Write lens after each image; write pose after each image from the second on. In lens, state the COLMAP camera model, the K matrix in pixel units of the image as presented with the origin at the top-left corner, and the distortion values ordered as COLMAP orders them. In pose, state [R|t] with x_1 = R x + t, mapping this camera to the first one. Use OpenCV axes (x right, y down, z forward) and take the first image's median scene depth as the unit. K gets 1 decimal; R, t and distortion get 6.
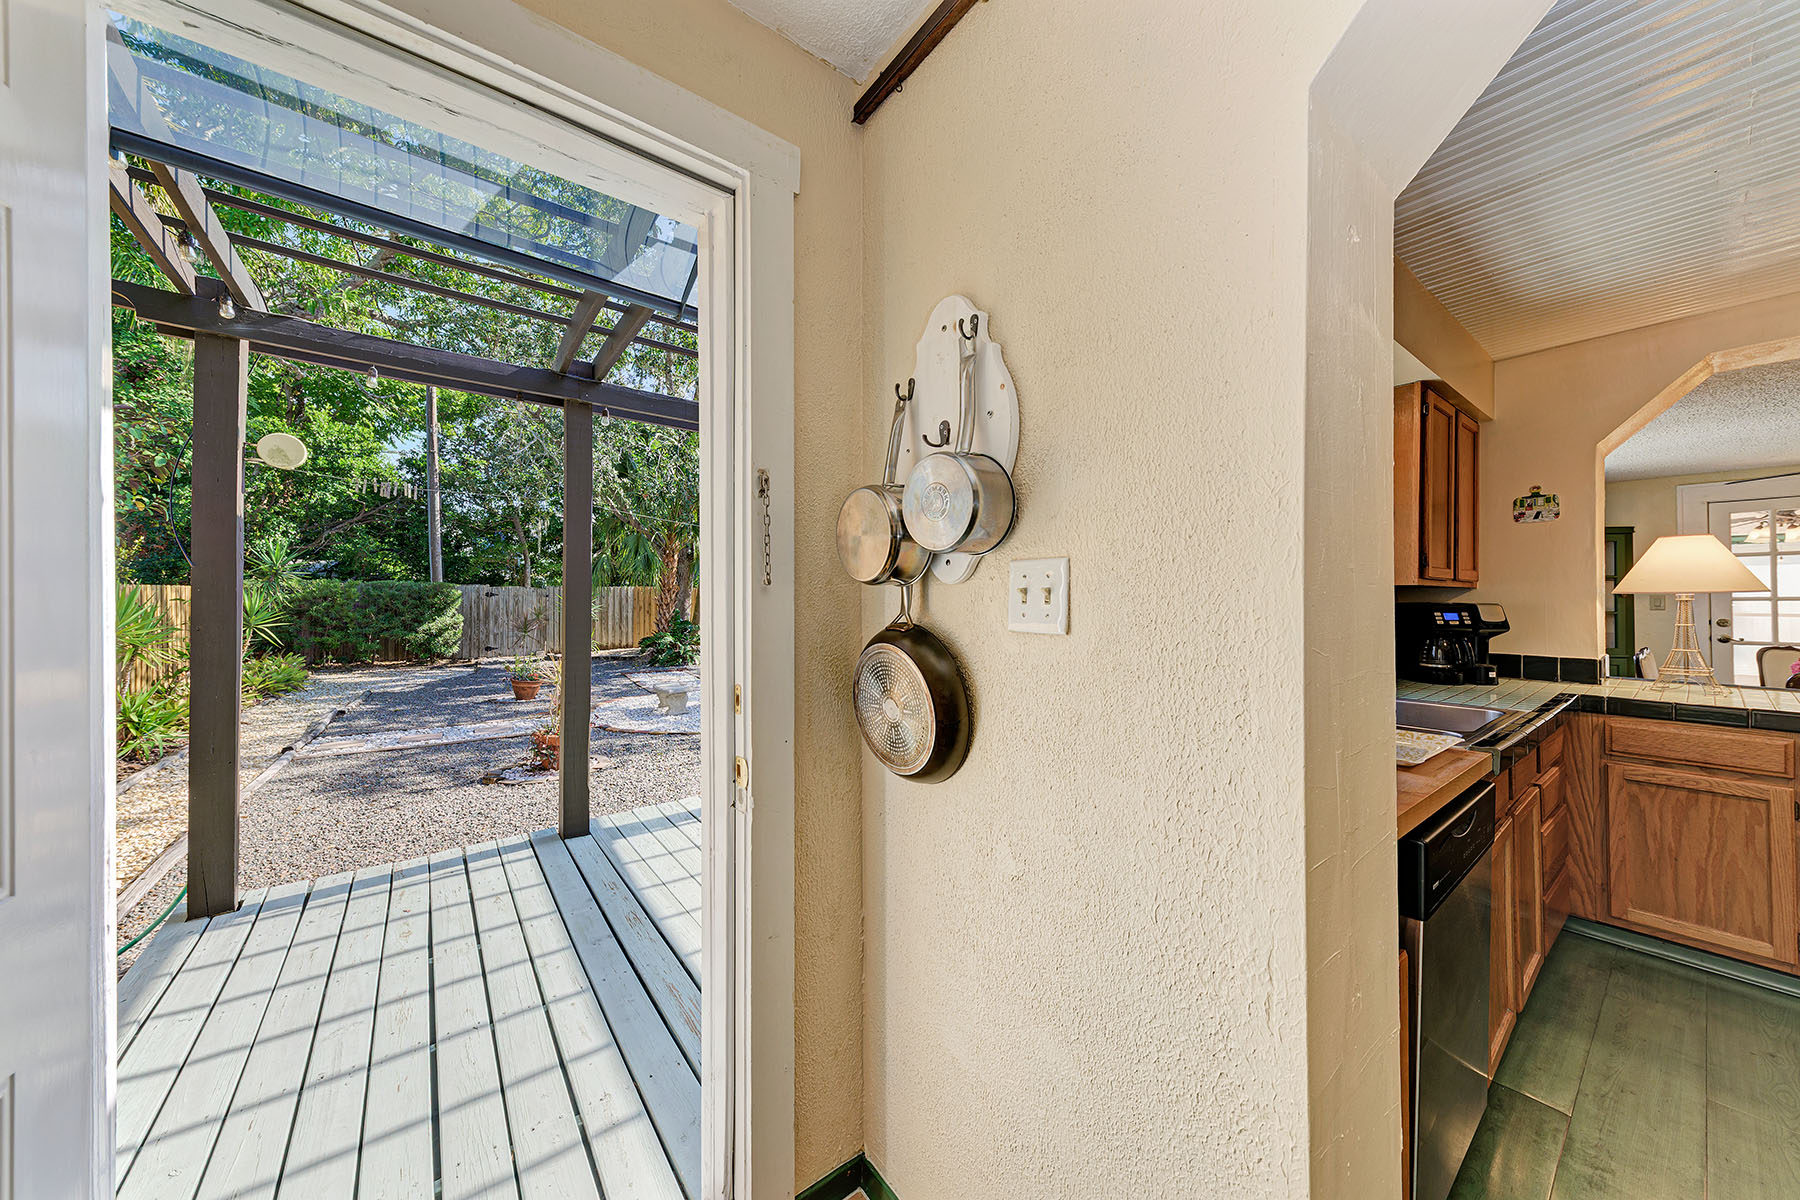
lens RADIAL K [[625.1, 0, 901.1], [0, 625.1, 598.3], [0, 0, 1]] dist [0.001757, 0.000085]
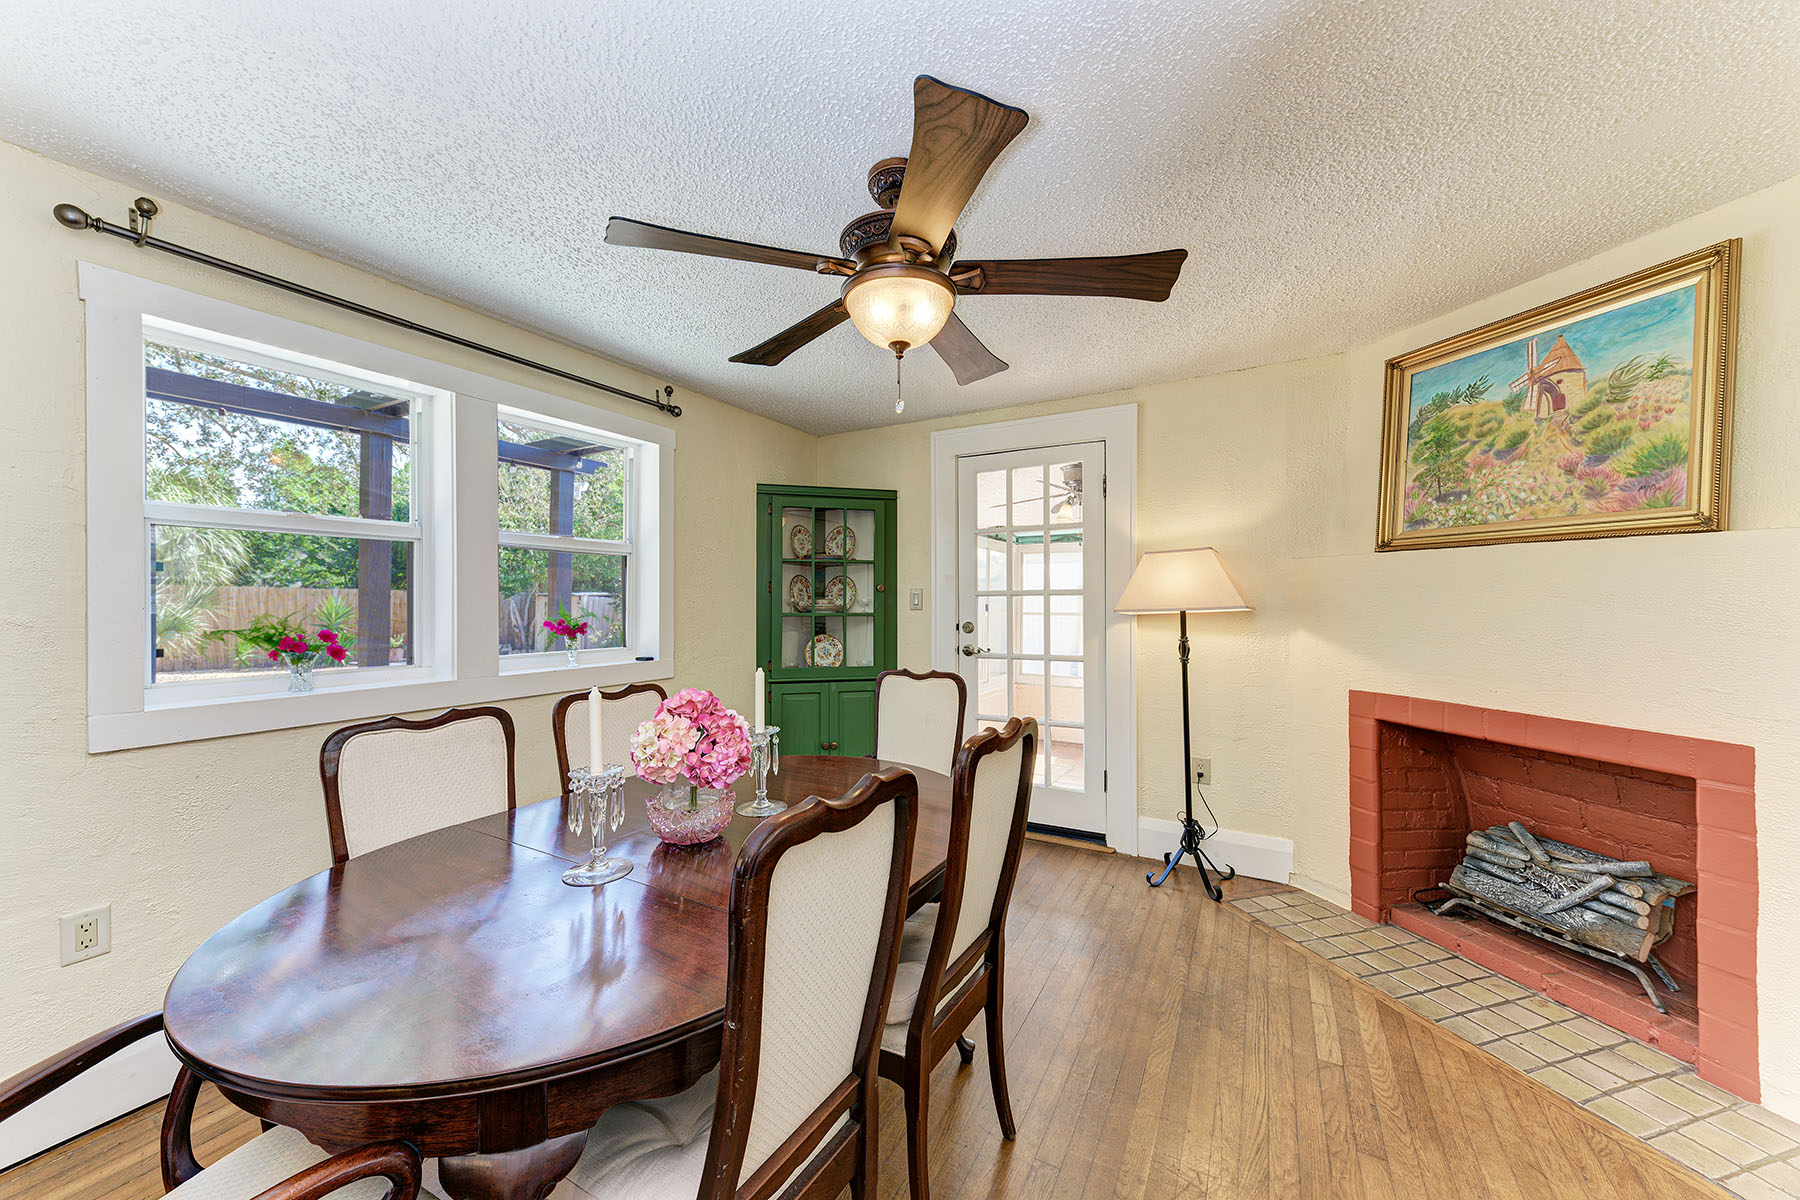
lens RADIAL K [[642.3, 0, 898.5], [0, 642.3, 605.5], [0, 0, 1]] dist [-0.000676, 0.000001]
pose [[0.928548, -0.014575, 0.370927, 0.971005], [0.010733, 0.999865, 0.012422, 0.005503], [-0.371058, -0.007553, 0.928579, 0.366718]]
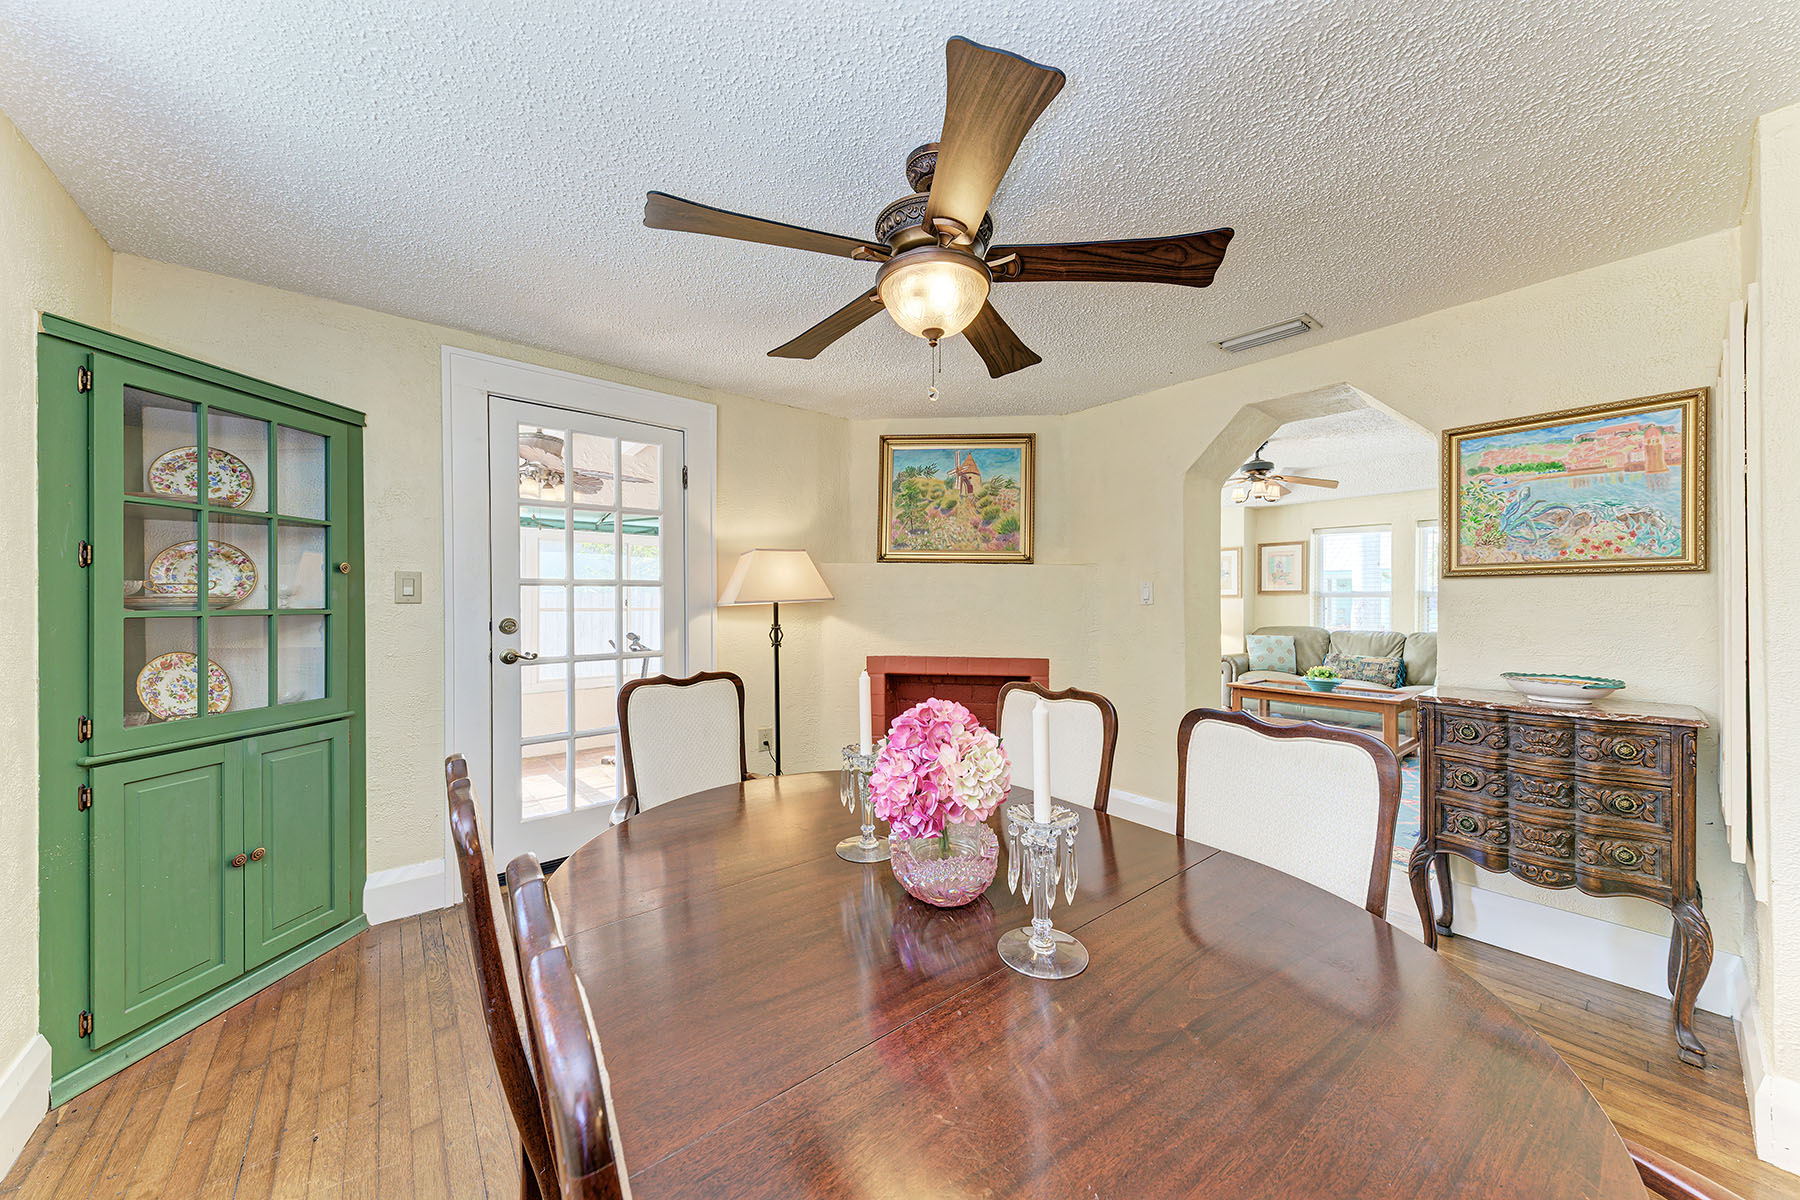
lens RADIAL K [[625.1, 0, 896.4], [0, 625.1, 599.7], [0, 0, 1]] dist [0.001757, 0.000085]
pose [[-0.021202, -0.008033, 0.999743, 0.778998], [-0.004315, 0.999959, 0.007943, 0.011763], [-0.999766, -0.004146, -0.021235, 0.684237]]
